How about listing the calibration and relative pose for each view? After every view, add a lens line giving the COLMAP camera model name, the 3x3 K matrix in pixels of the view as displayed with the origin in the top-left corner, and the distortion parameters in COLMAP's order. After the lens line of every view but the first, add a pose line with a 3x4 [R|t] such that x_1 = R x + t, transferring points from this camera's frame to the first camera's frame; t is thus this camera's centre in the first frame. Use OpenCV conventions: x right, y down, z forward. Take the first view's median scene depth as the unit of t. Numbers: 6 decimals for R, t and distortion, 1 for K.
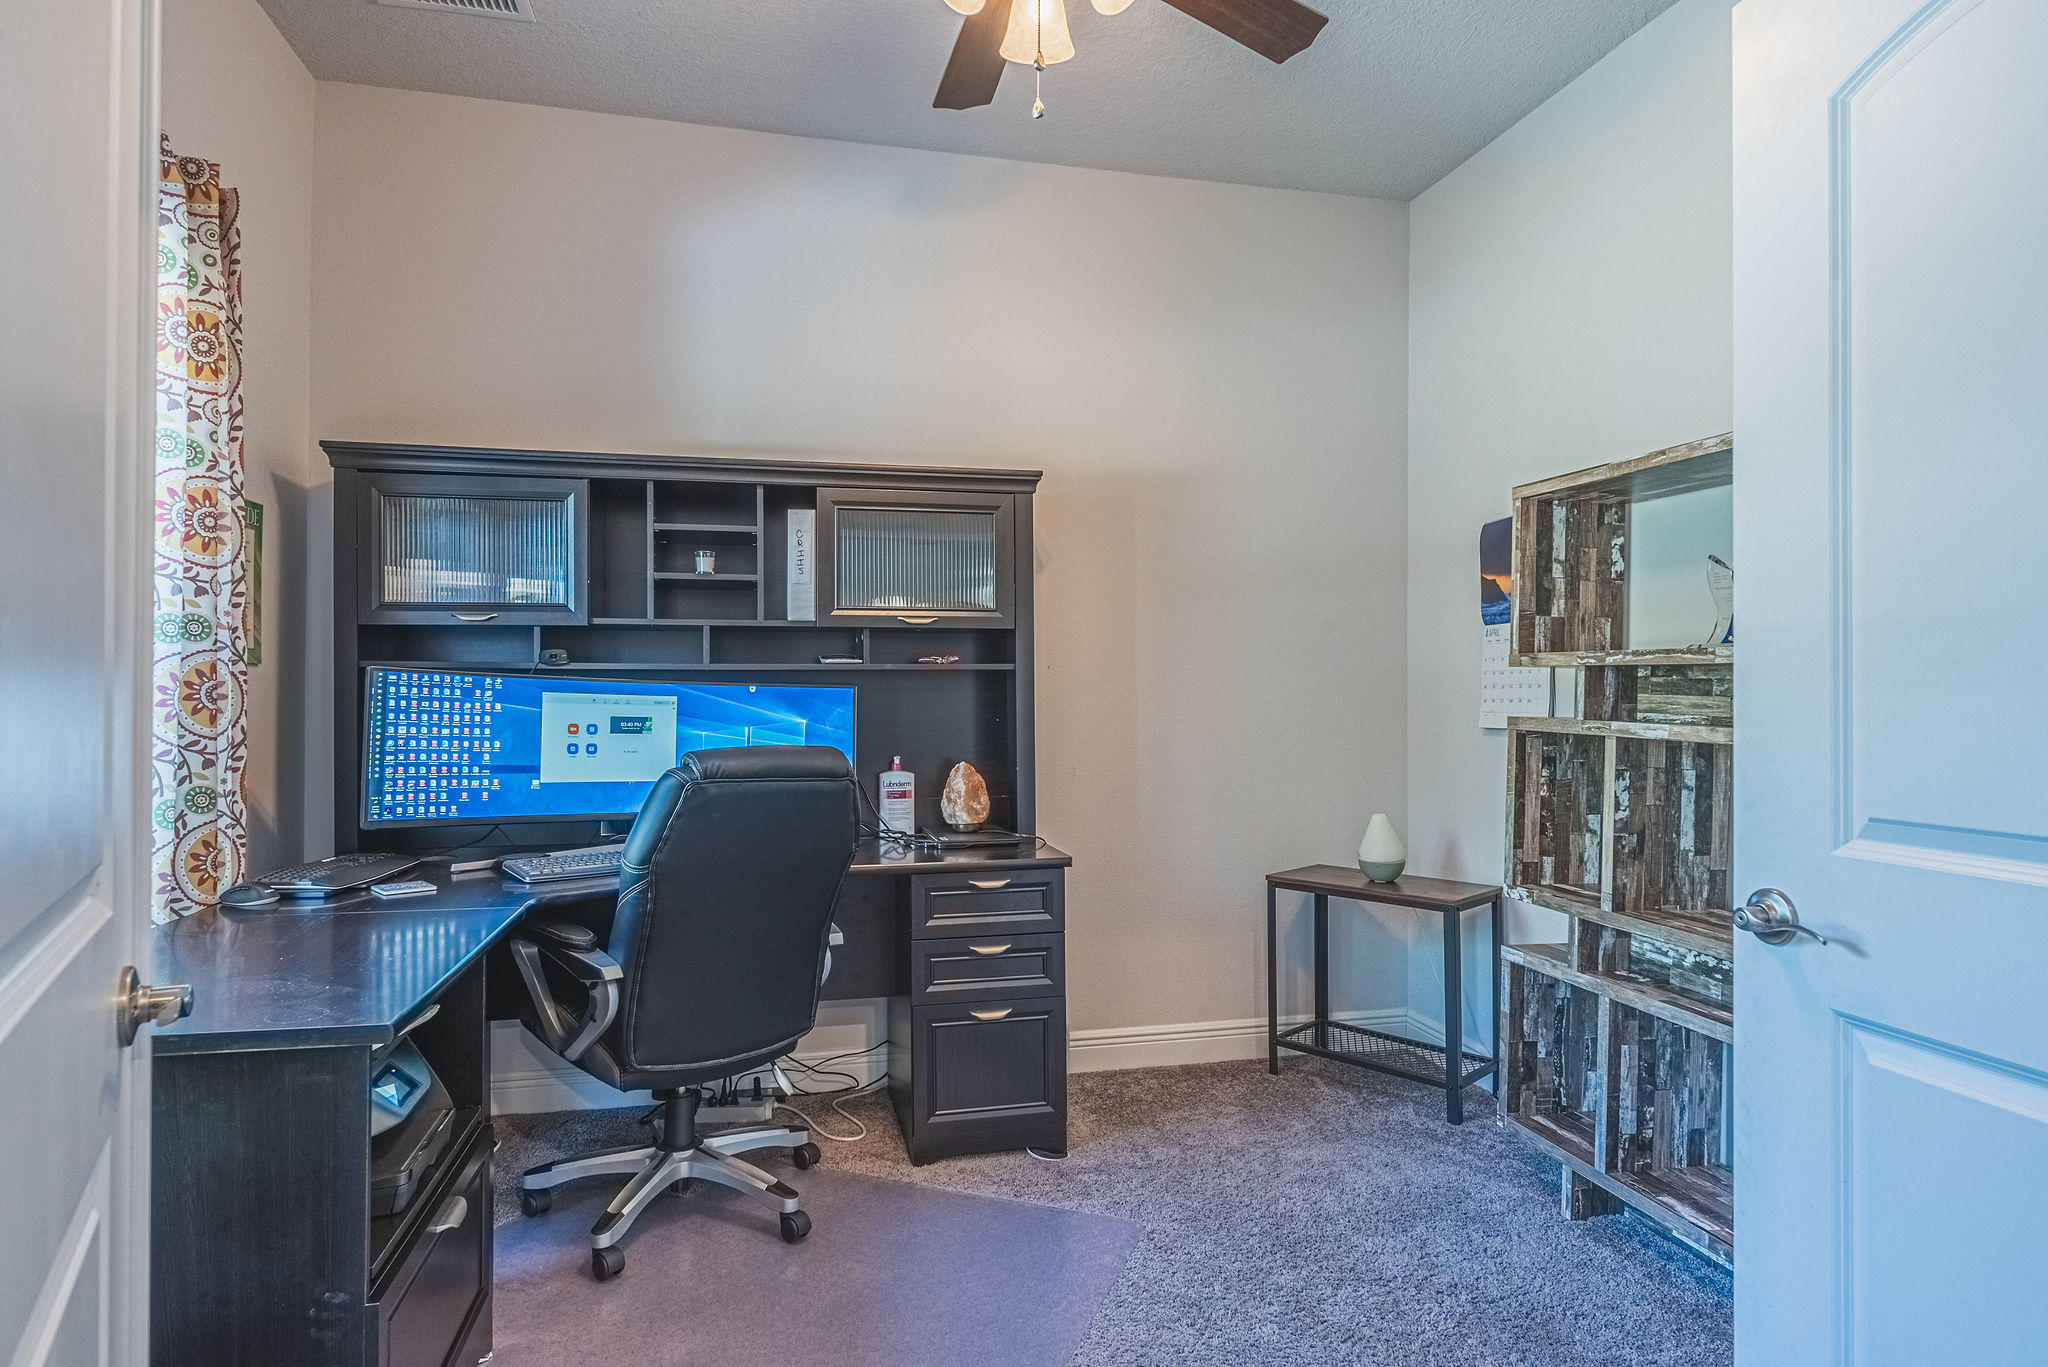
lens RADIAL K [[1136.3, 0, 1020.6], [0, 1136.3, 684.6], [0, 0, 1]] dist [-0.003162, 0.000543]
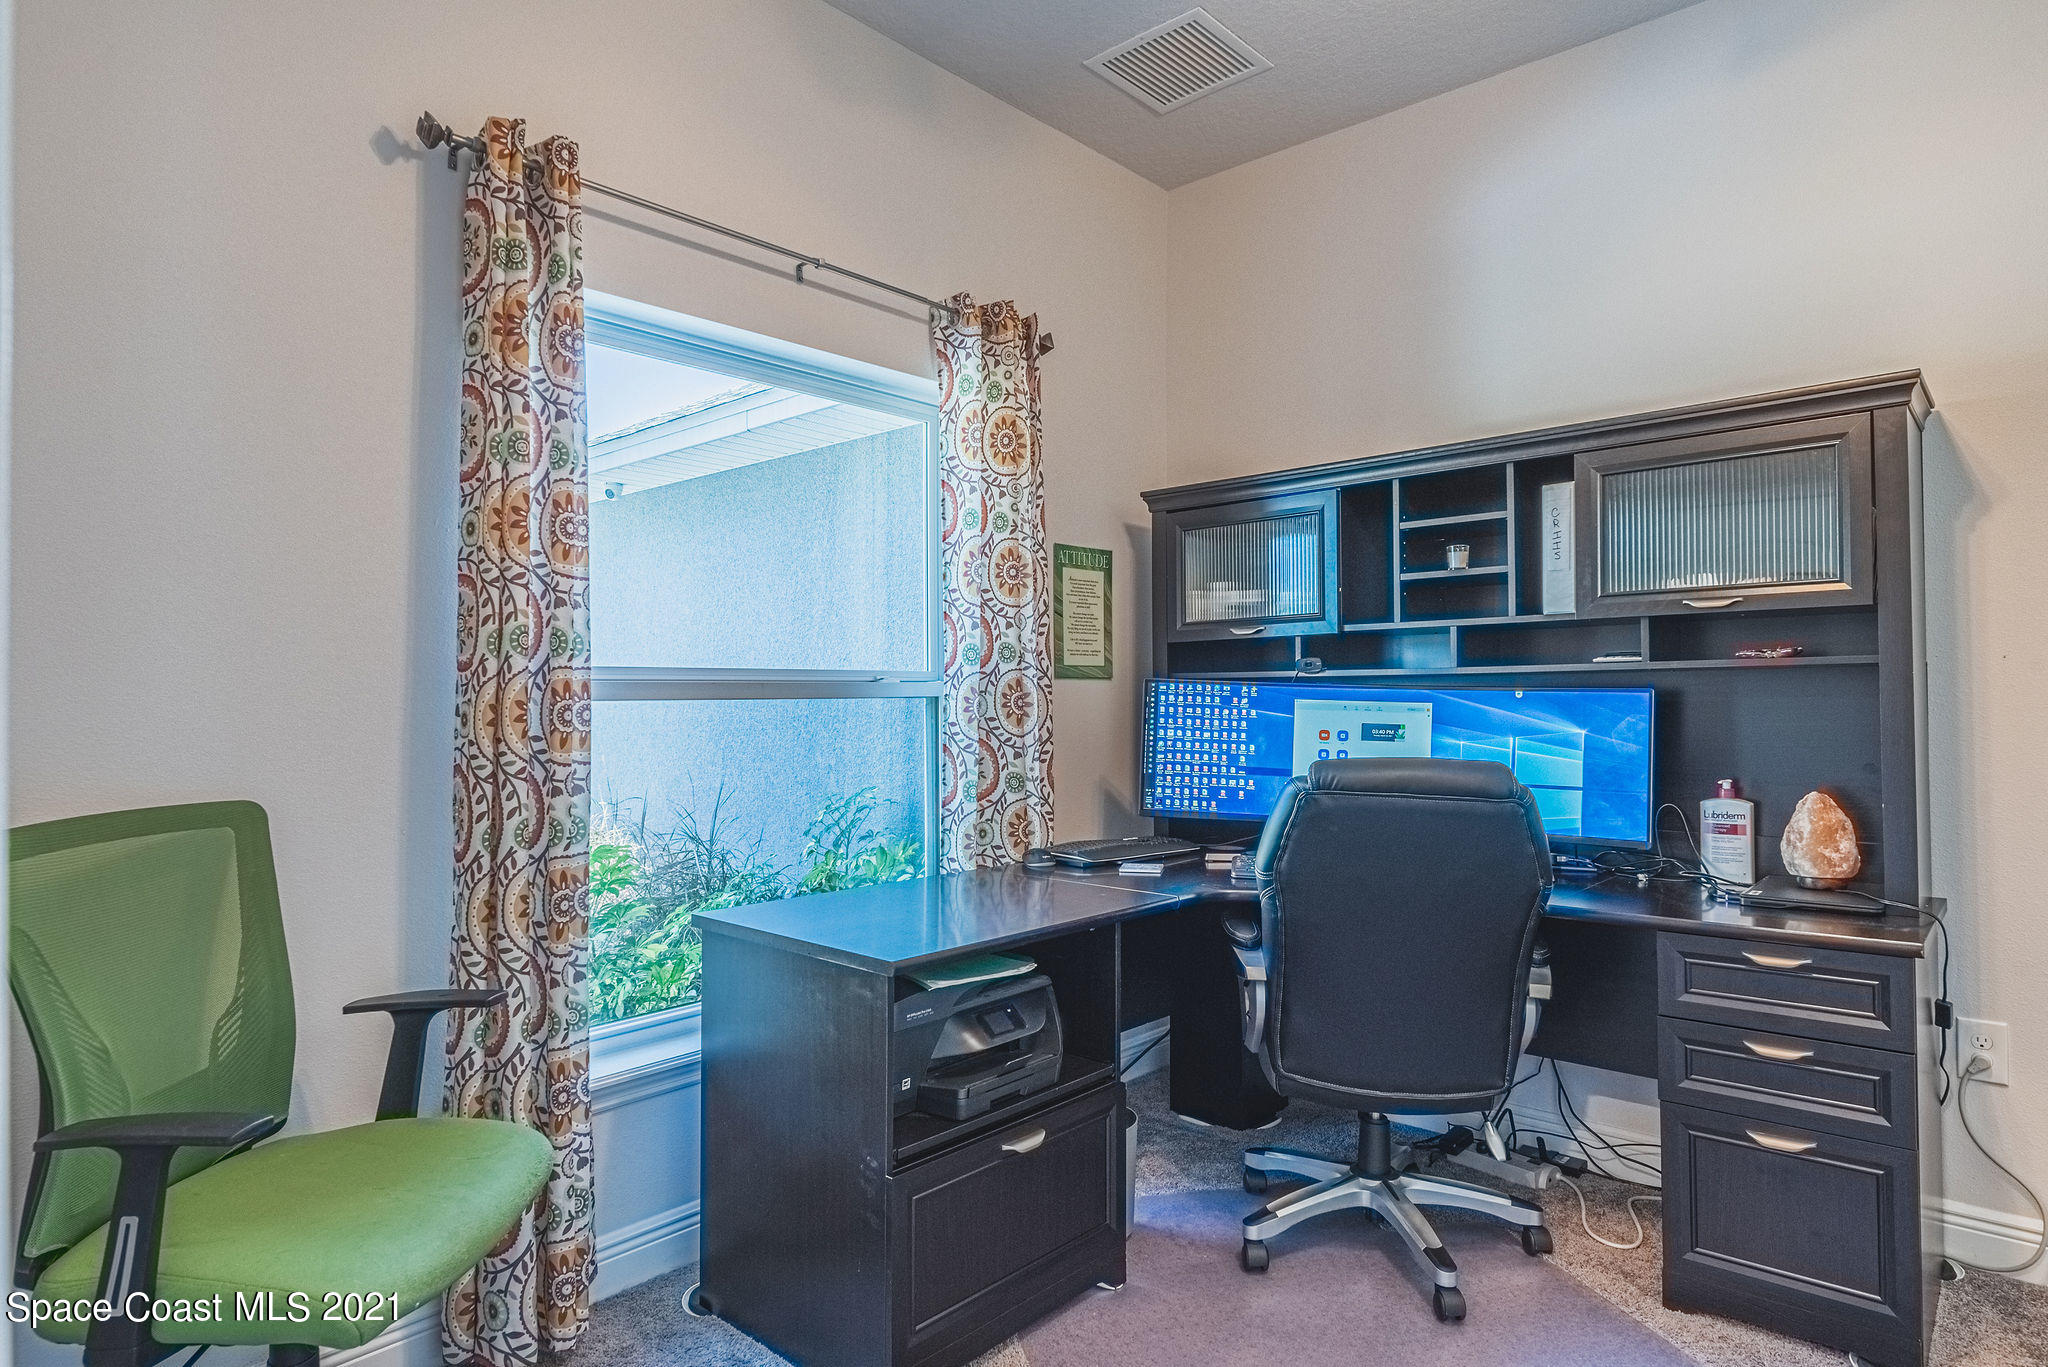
lens RADIAL K [[1136.3, 0, 1023.7], [0, 1136.3, 686.7], [0, 0, 1]] dist [-0.003162, 0.000543]
pose [[0.576396, -0.013940, -0.817051, 0.301032], [0.011855, 0.999892, -0.008697, 0.001221], [0.817084, -0.004673, 0.576499, 0.200121]]
